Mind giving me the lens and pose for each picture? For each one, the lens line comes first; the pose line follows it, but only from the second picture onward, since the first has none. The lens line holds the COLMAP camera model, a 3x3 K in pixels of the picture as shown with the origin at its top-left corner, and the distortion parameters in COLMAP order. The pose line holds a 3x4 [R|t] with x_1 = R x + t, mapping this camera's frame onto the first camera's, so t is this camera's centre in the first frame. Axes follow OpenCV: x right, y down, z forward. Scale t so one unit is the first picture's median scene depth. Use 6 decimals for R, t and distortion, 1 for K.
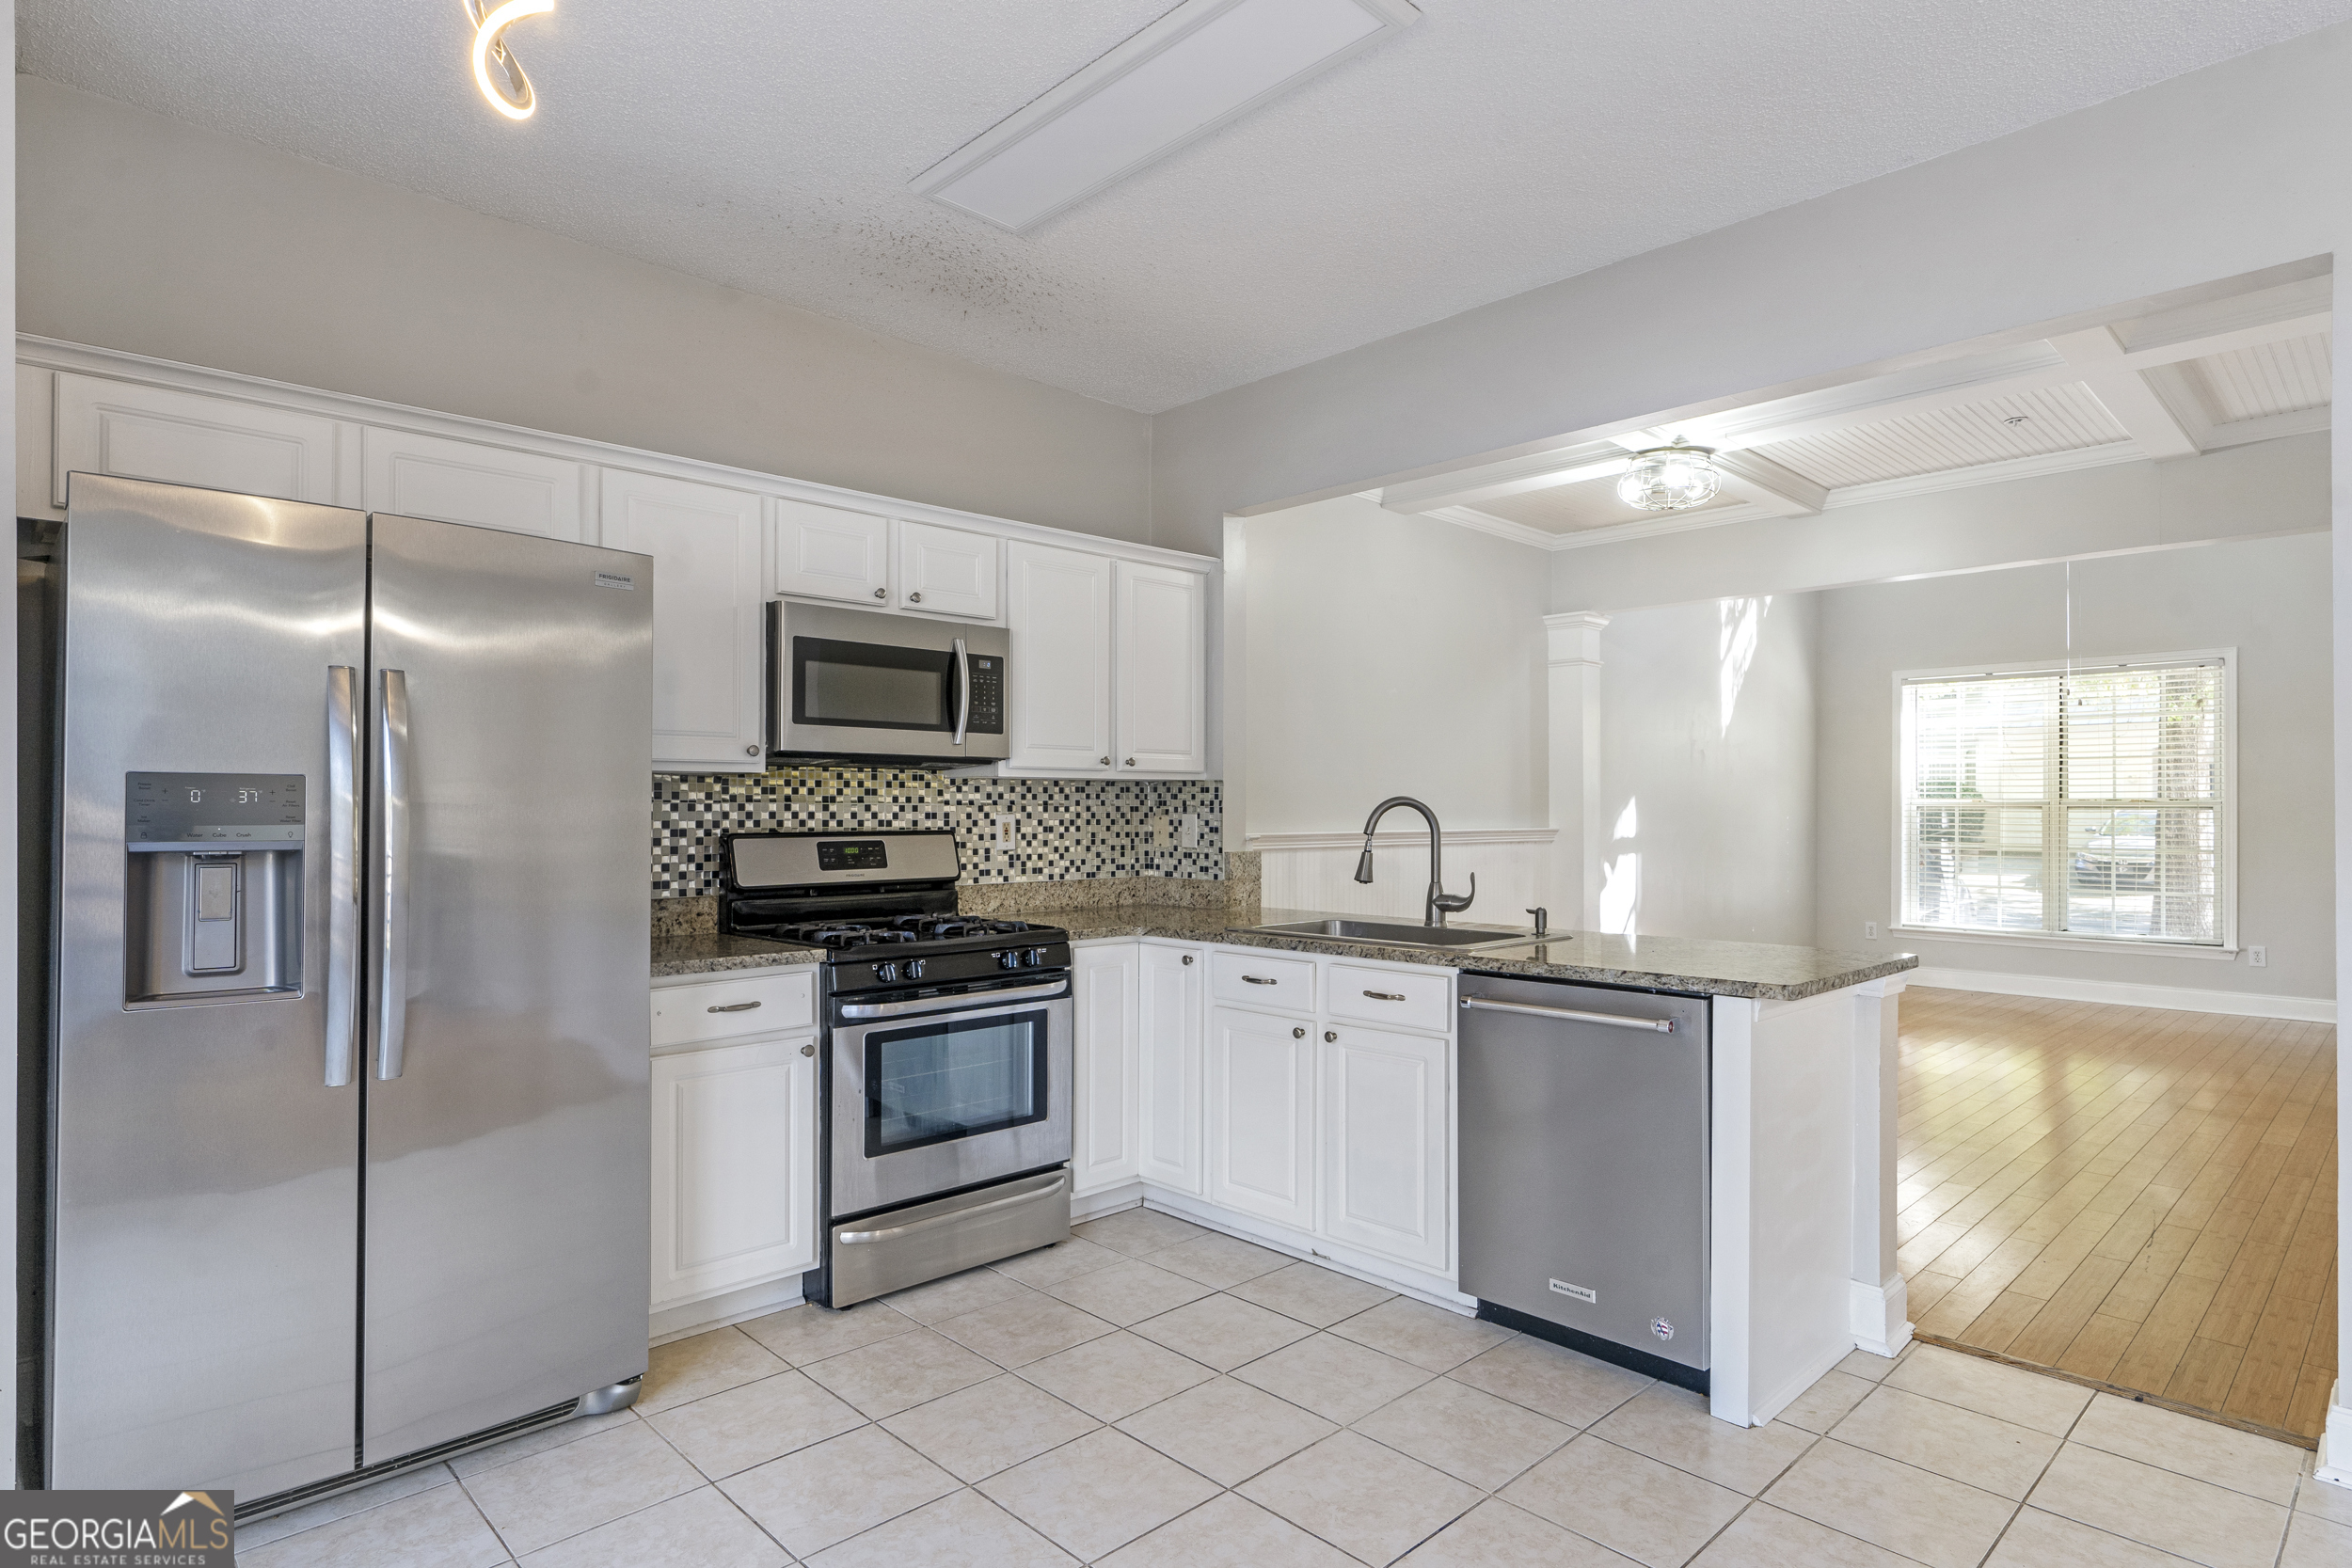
lens RADIAL K [[1259.1, 0, 1181.0], [0, 1259.1, 794.2], [0, 0, 1]] dist [-0.001051, 0.000431]
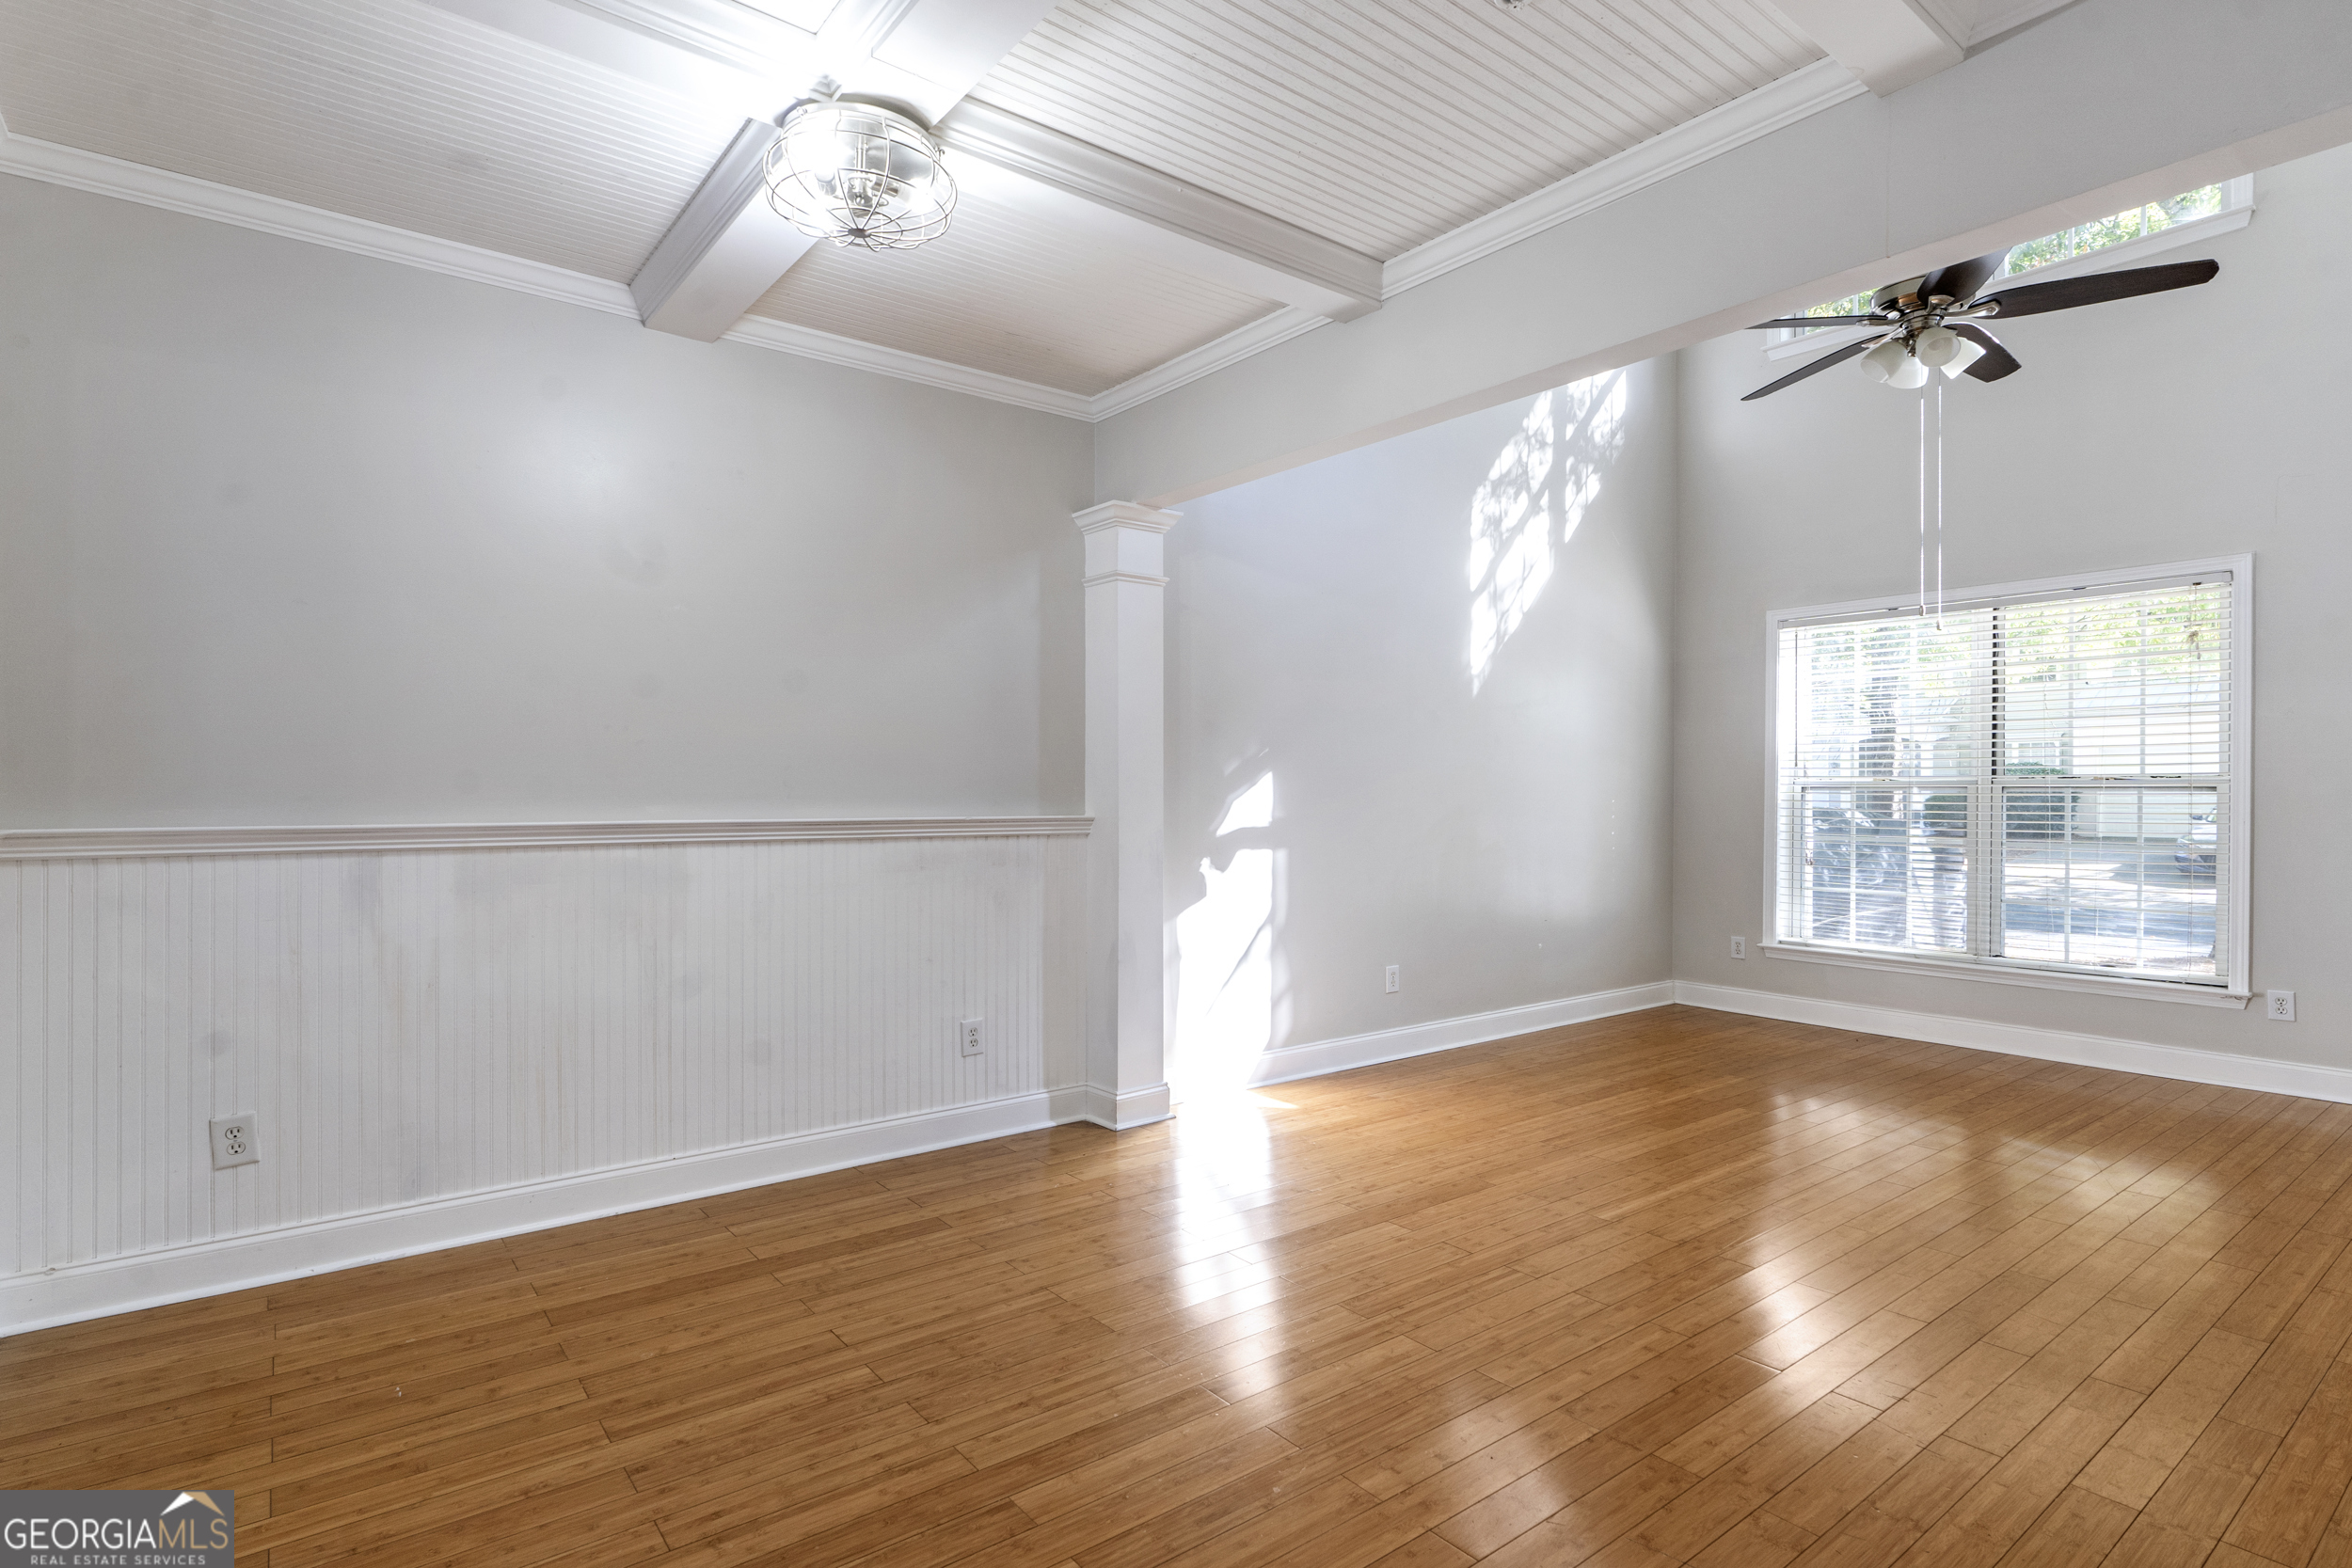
lens RADIAL K [[1053.0, 0, 1219.6], [0, 1053.0, 791.7], [0, 0, 1]] dist [-0.000568, -0.000117]
pose [[0.988410, 0.001229, -0.151804, 0.765251], [0.000779, 0.999913, 0.013165, 0.009916], [0.151807, -0.013130, 0.988323, 0.717655]]
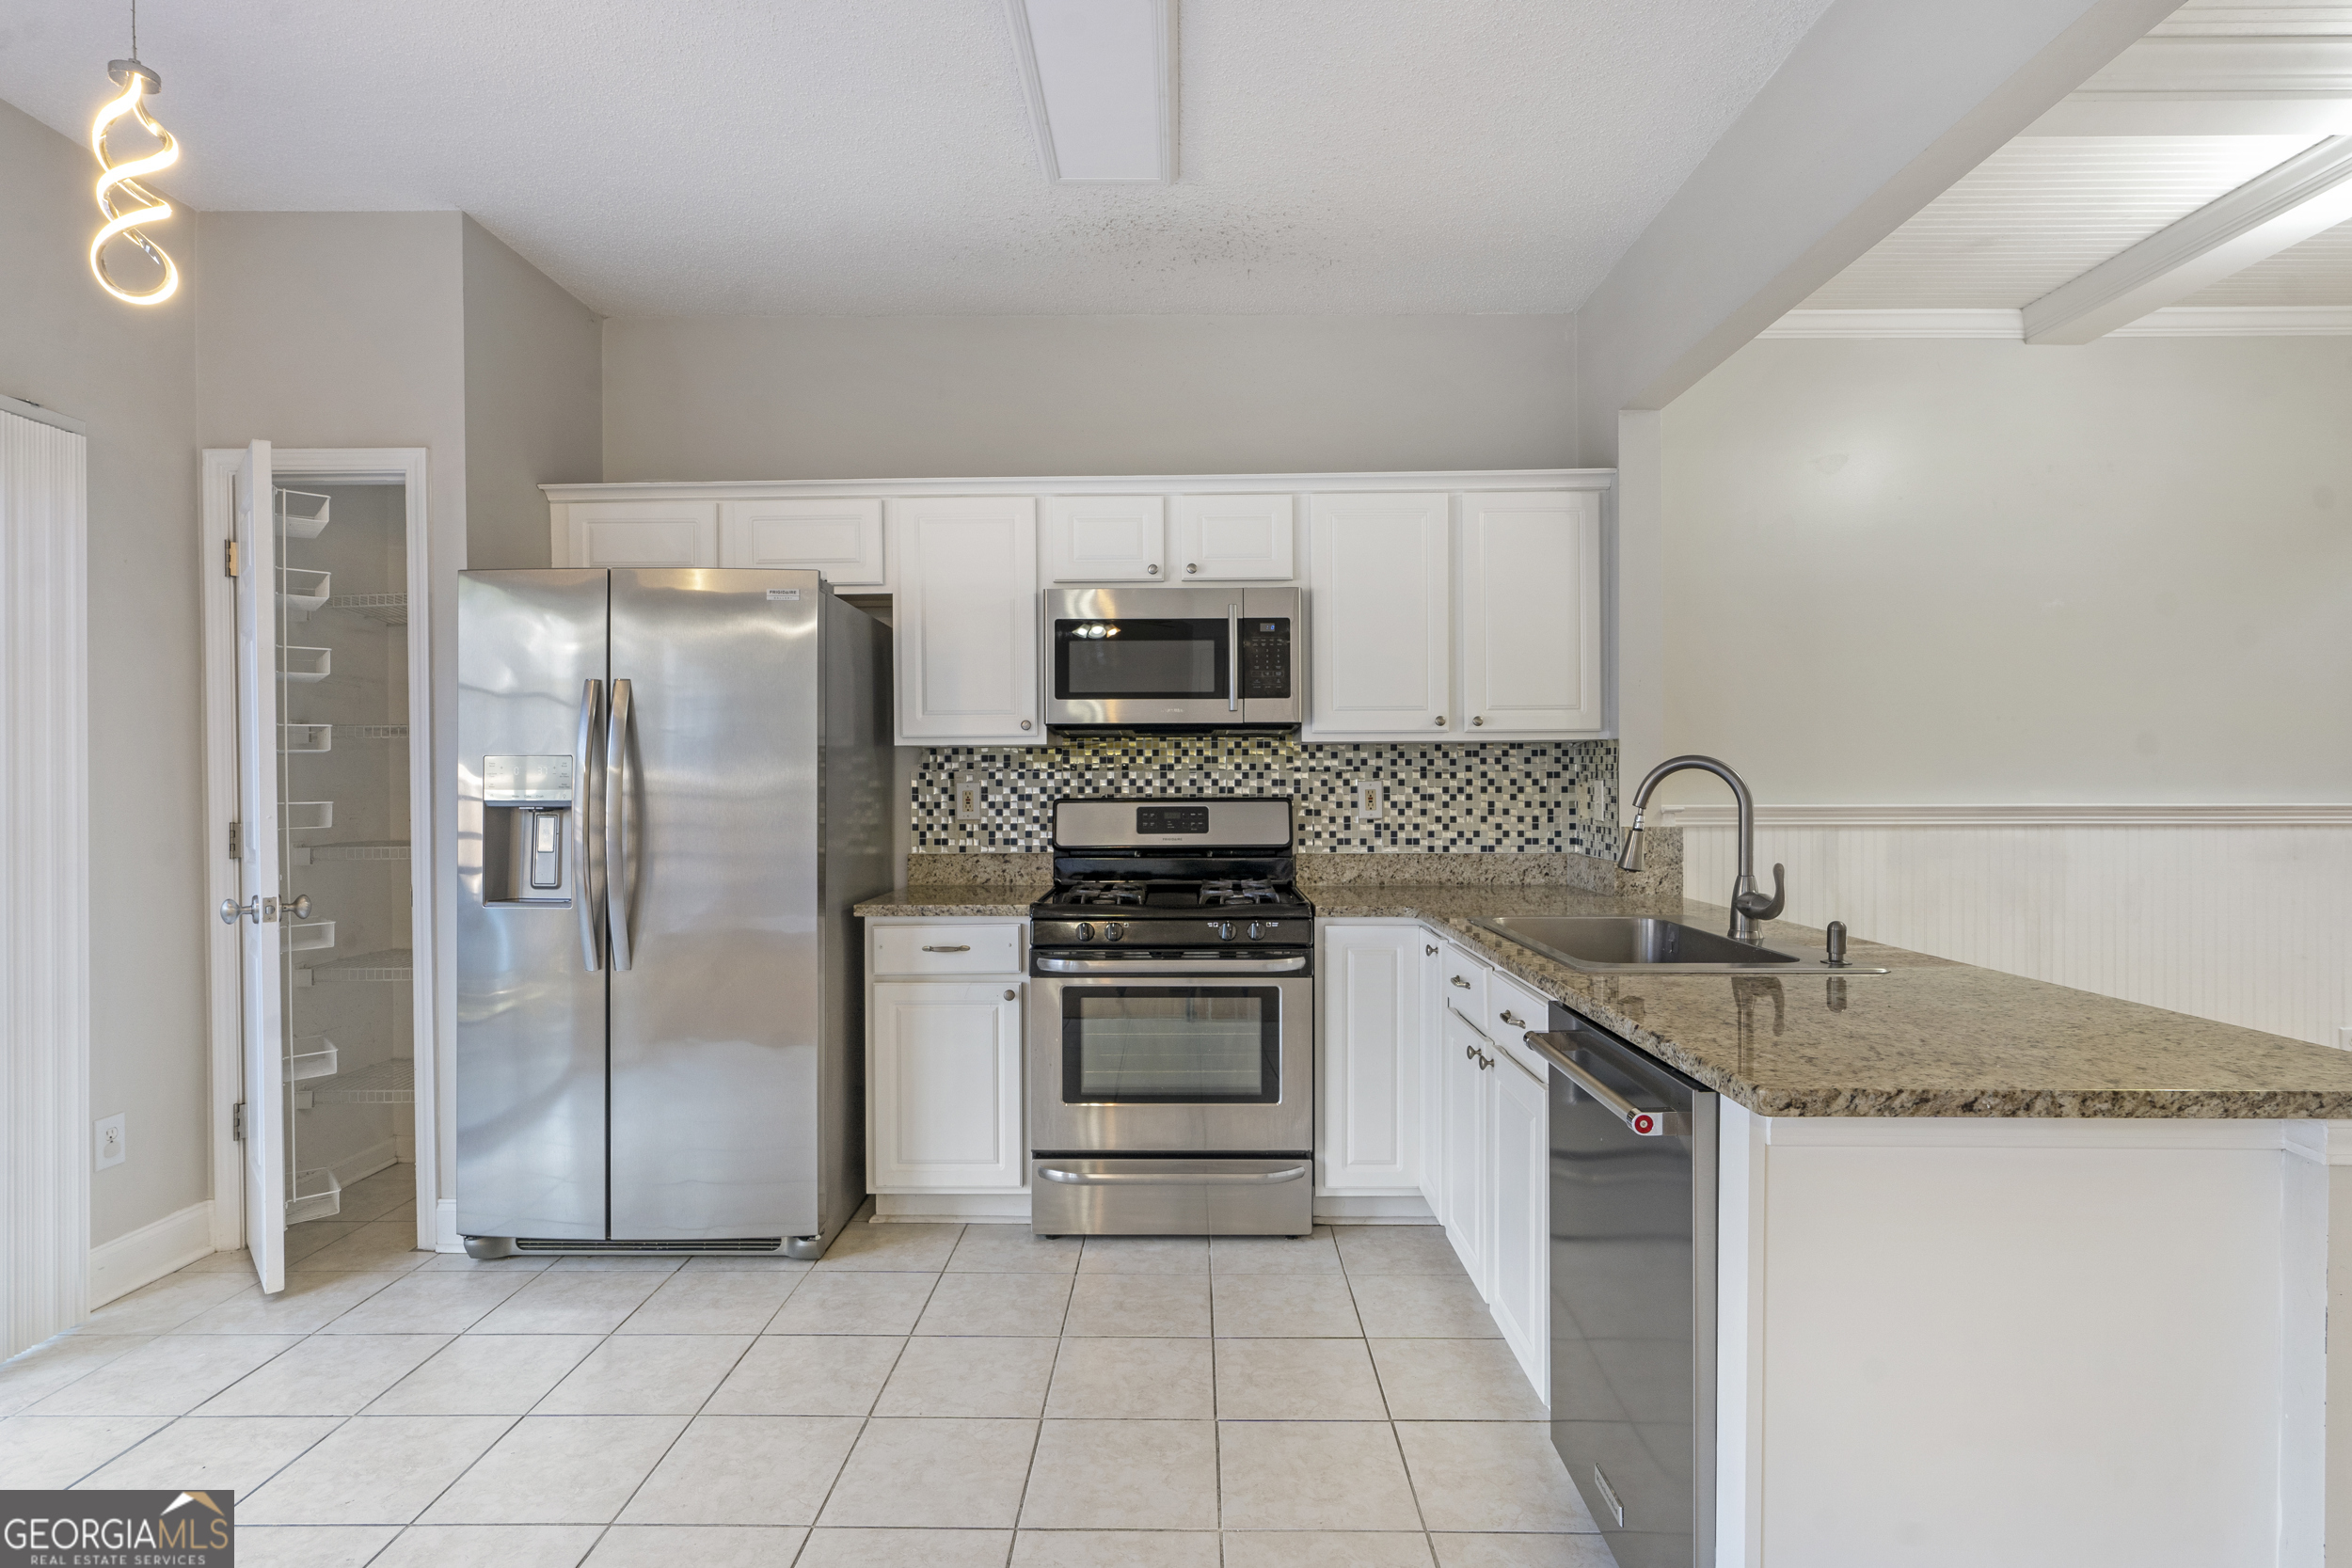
lens RADIAL K [[1181.7, 0, 1176.0], [0, 1181.7, 784.0], [0, 0, 1]] dist [-0.002037, 0.000004]
pose [[0.709826, 0.000529, -0.704377, 0.406975], [0.012677, 0.999828, 0.013526, 0.004398], [0.704263, -0.018530, 0.709697, 0.278295]]
